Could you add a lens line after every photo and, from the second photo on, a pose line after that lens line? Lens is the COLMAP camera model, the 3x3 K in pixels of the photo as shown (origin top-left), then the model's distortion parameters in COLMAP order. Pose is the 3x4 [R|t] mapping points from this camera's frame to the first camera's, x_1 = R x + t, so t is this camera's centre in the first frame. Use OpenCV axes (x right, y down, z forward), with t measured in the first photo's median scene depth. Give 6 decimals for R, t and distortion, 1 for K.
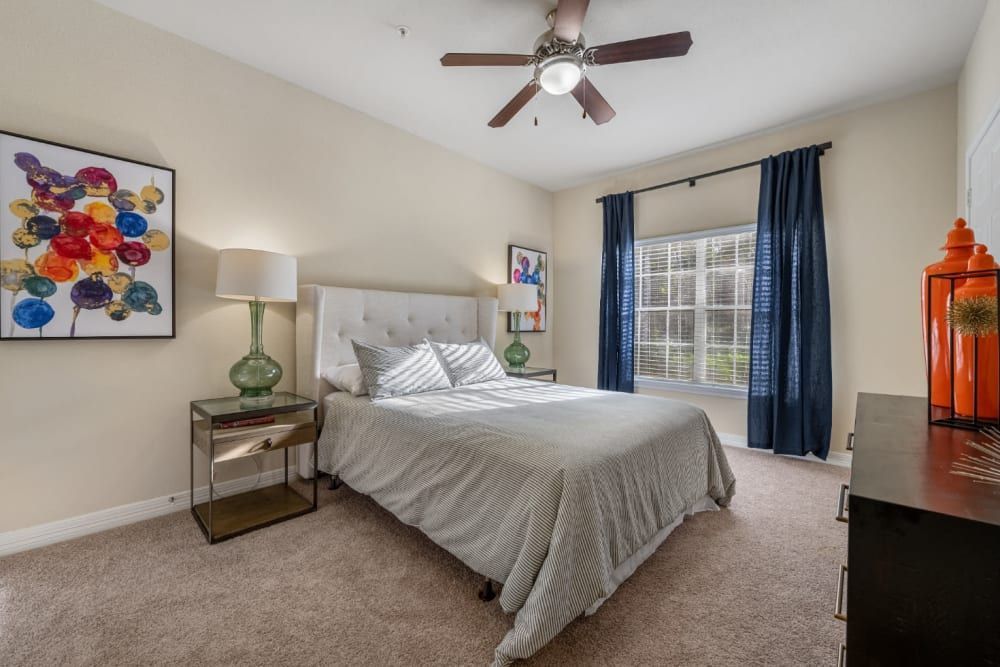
lens RADIAL K [[403.3, 0, 507.8], [0, 403.3, 325.7], [0, 0, 1]] dist [-0.001261, -0.000190]
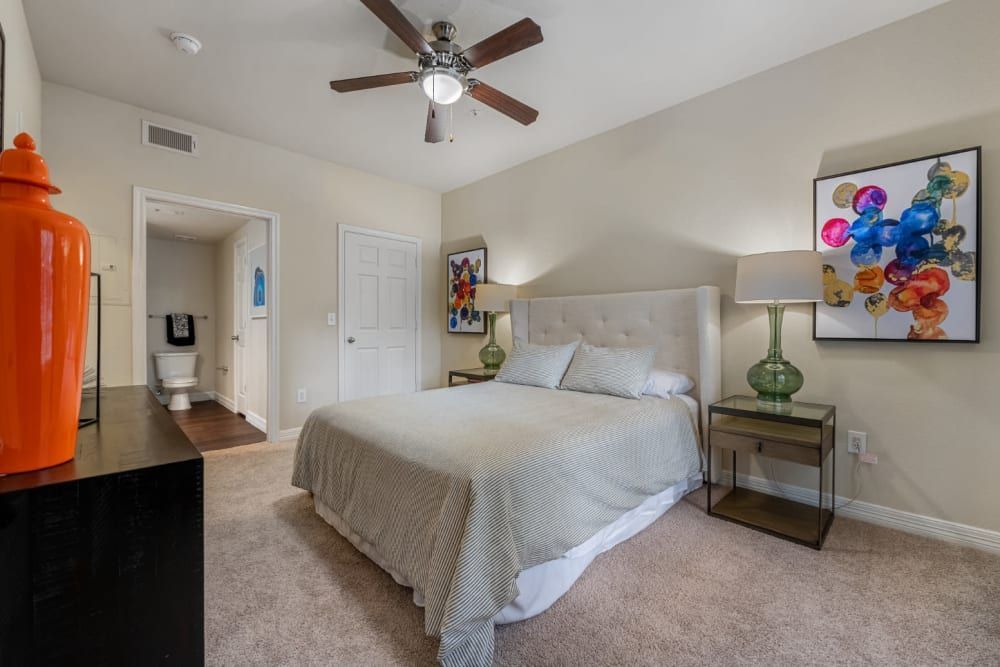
lens RADIAL K [[403.3, 0, 507.8], [0, 403.3, 325.7], [0, 0, 1]] dist [-0.001261, -0.000190]
pose [[-0.044518, -0.004825, -0.998997, 1.158863], [-0.002200, 0.999986, -0.004731, 0.000854], [0.999006, 0.001987, -0.044528, 1.246693]]
